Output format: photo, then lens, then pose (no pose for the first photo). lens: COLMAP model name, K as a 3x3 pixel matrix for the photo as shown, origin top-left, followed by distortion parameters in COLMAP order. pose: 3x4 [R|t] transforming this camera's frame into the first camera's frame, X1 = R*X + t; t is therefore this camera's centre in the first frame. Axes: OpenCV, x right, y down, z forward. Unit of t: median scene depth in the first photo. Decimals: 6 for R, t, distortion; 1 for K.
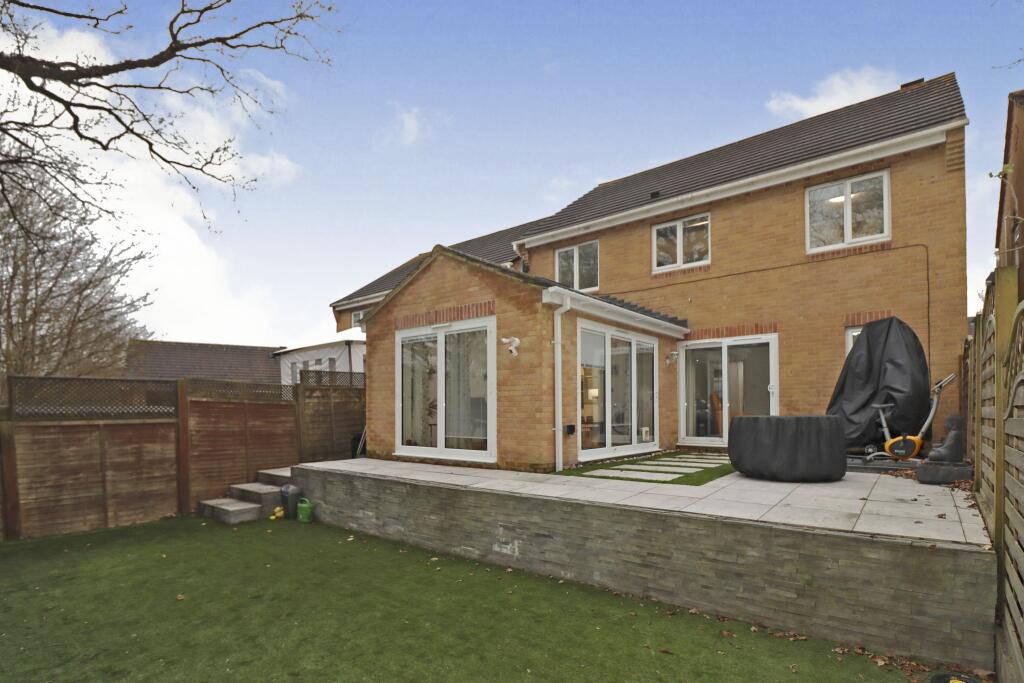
lens RADIAL K [[499.0, 0, 509.3], [0, 499.0, 409.9], [0, 0, 1]] dist [0.000441, -0.003357]
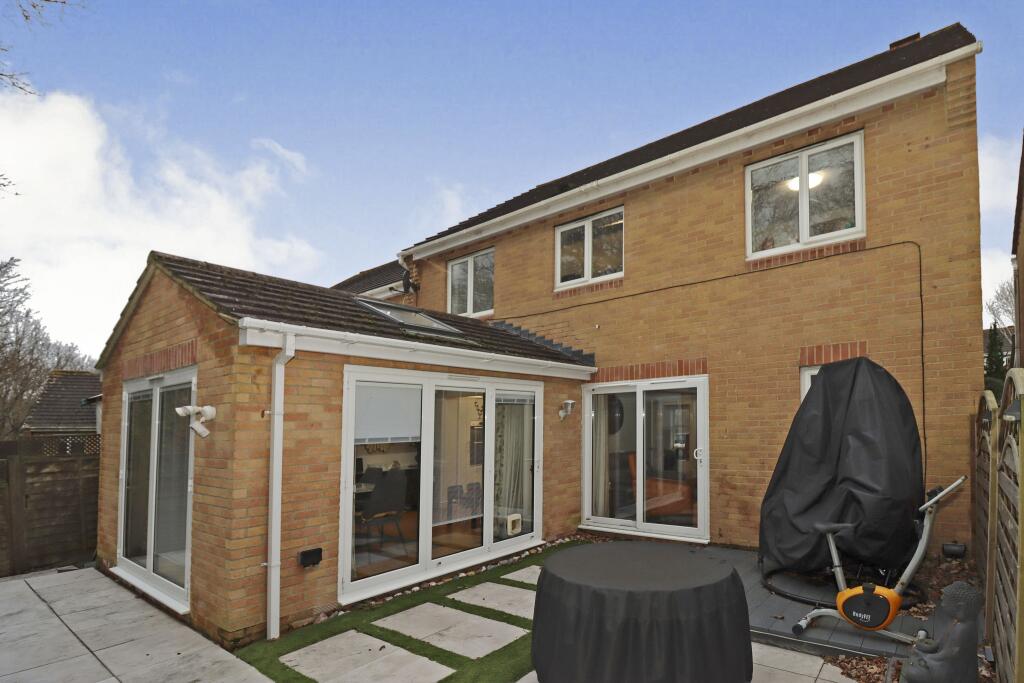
lens RADIAL K [[499.0, 0, 513.7], [0, 499.0, 428.3], [0, 0, 1]] dist [0.000441, -0.003357]
pose [[0.999914, -0.010858, -0.007422, 0.302345], [0.010862, 0.999941, 0.000445, -0.091321], [0.007417, -0.000526, 0.999972, 0.335045]]
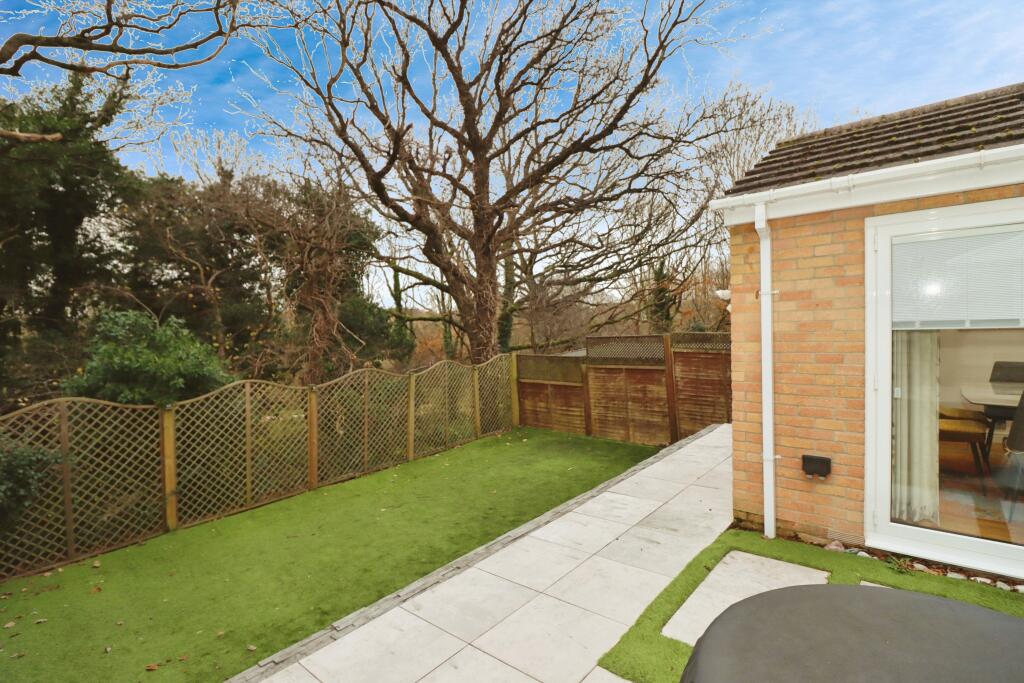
lens RADIAL K [[499.0, 0, 508.2], [0, 499.0, 337.1], [0, 0, 1]] dist [0.000441, -0.003357]
pose [[-0.026950, 0.026996, -0.999272, 0.503009], [0.034014, 0.999081, 0.026074, -0.089354], [0.999058, -0.033287, -0.027843, 0.587224]]
